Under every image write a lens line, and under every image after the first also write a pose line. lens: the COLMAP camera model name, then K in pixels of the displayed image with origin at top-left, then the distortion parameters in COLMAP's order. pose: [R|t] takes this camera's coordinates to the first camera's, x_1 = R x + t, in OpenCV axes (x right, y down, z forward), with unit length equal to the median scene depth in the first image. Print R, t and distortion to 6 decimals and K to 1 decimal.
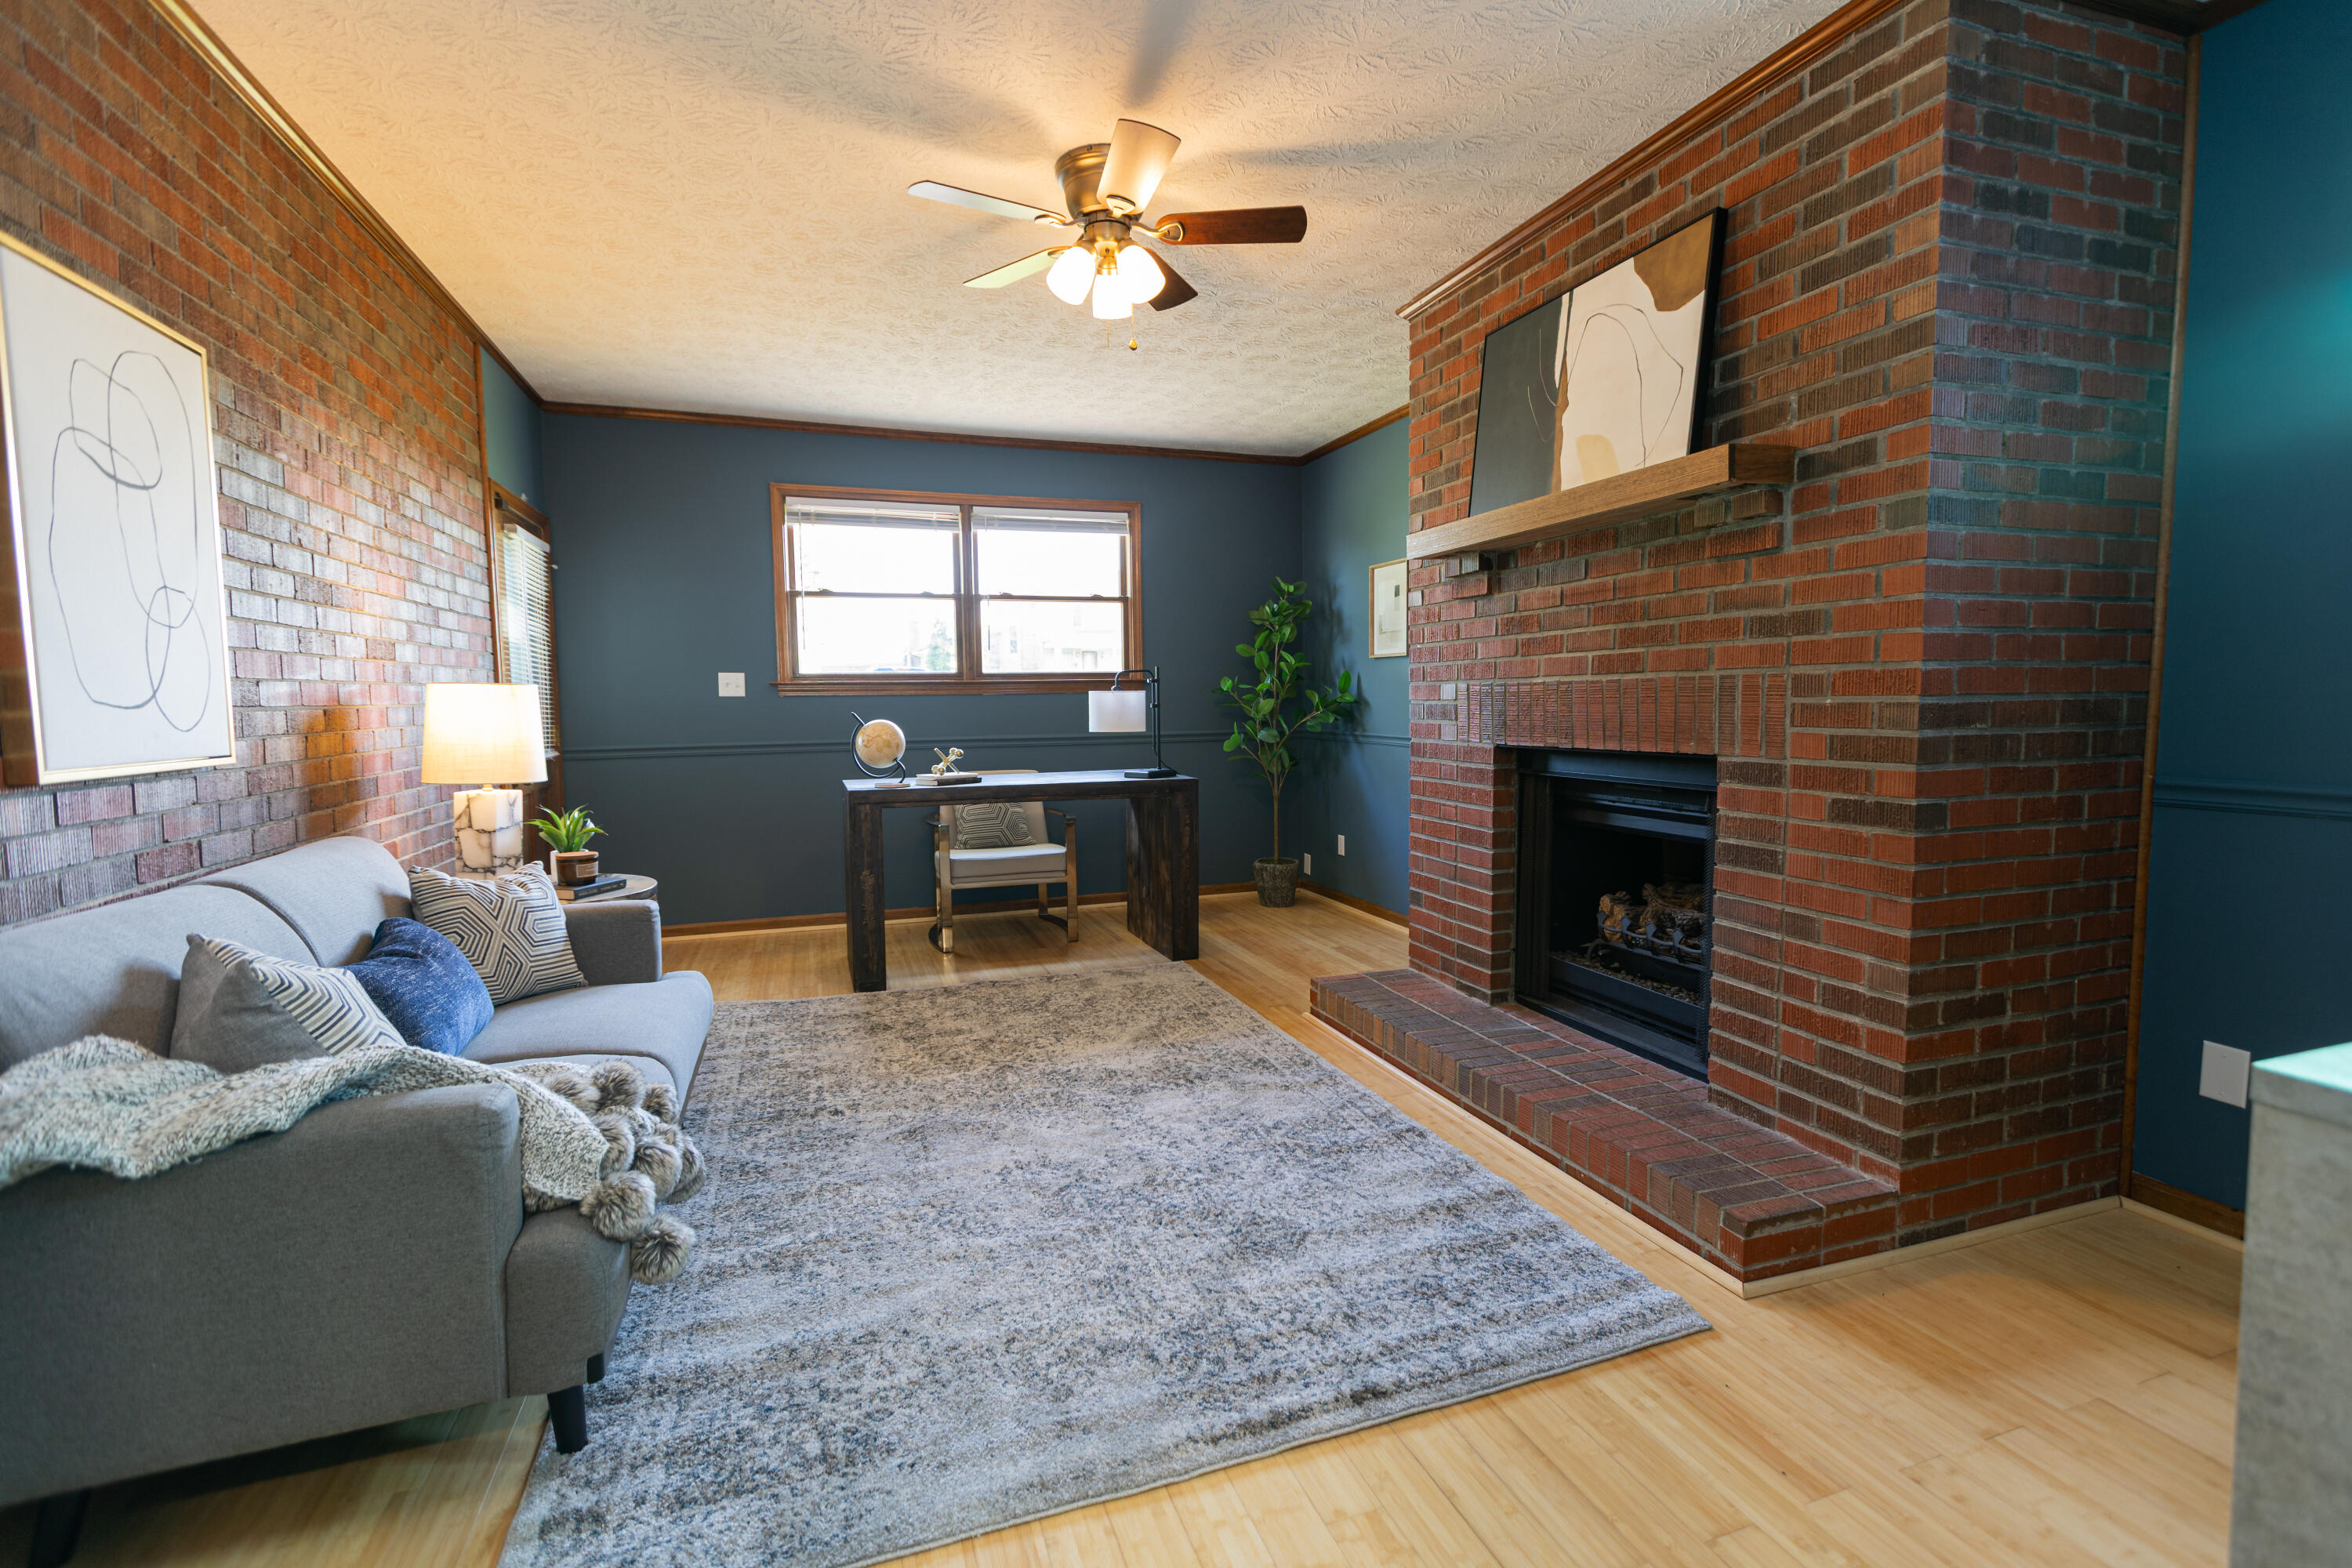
lens RADIAL K [[1077.6, 0, 1196.9], [0, 1077.6, 774.3], [0, 0, 1]] dist [0.000216, 0.000161]
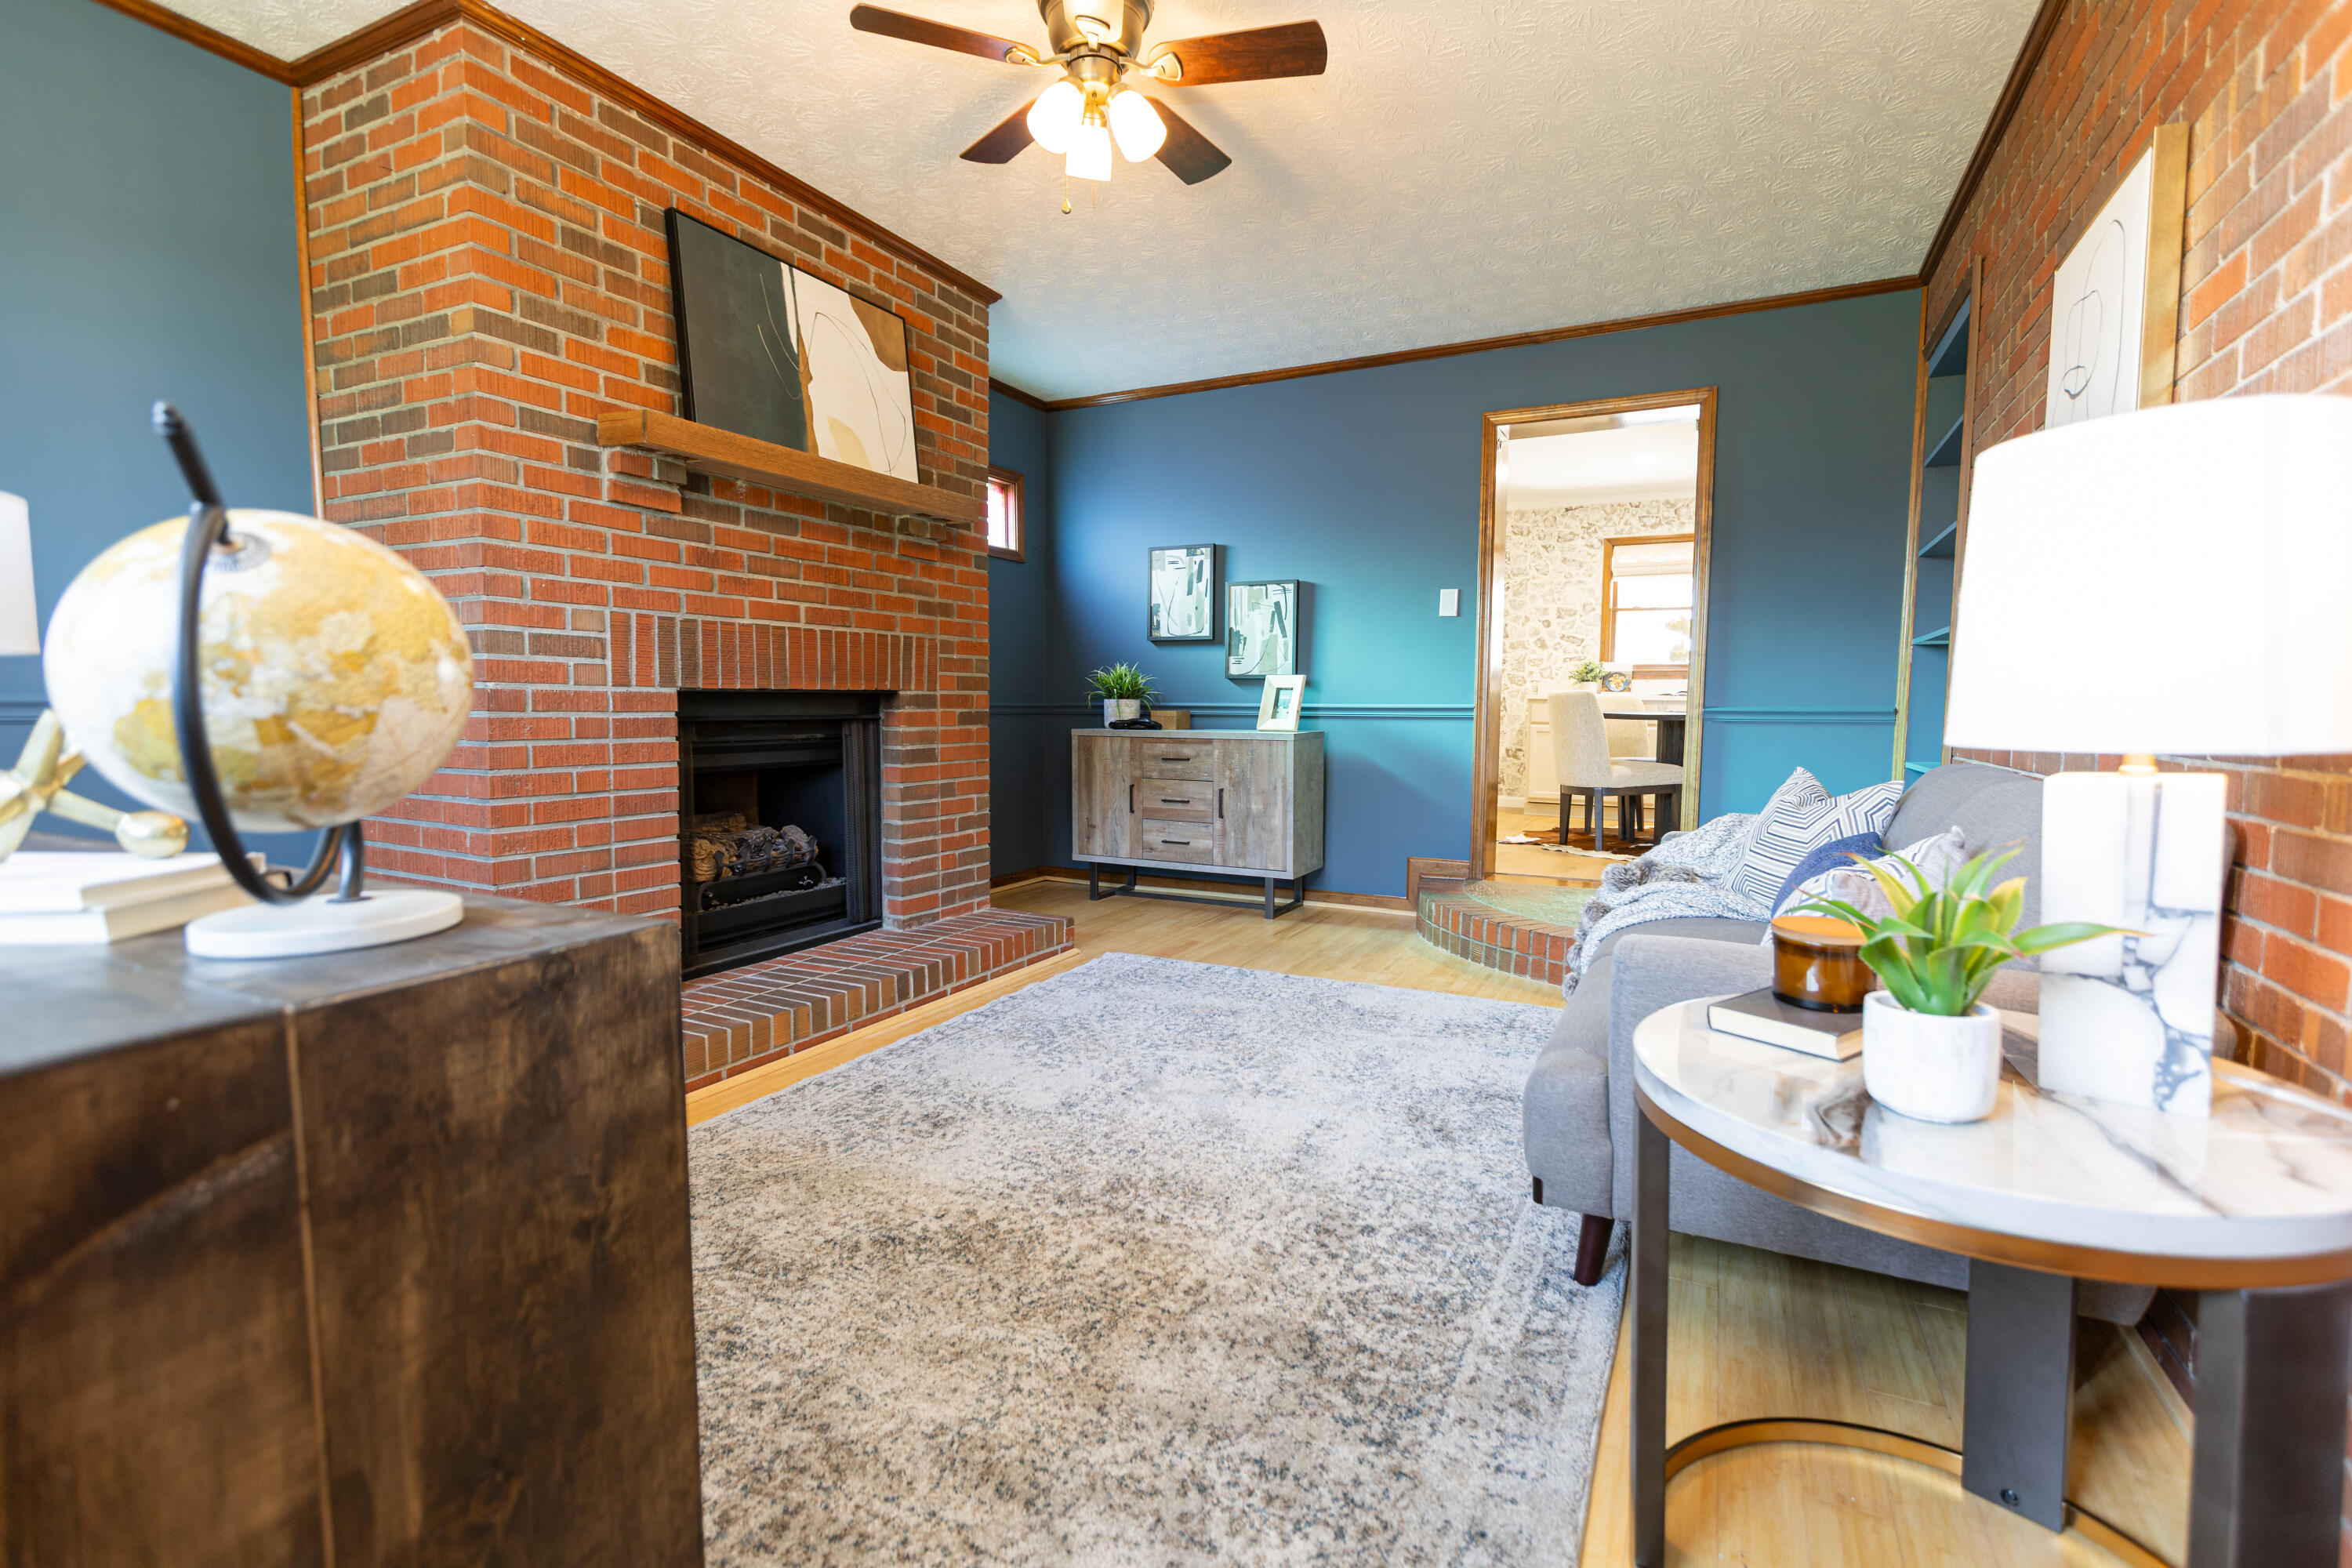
lens RADIAL K [[1077.6, 0, 1190.7], [0, 1077.6, 788.6], [0, 0, 1]] dist [0.000216, 0.000161]
pose [[-0.699613, -0.050196, 0.712757, -0.843271], [0.051855, 0.991332, 0.120713, -0.041962], [-0.712638, 0.121412, -0.690946, 1.747684]]
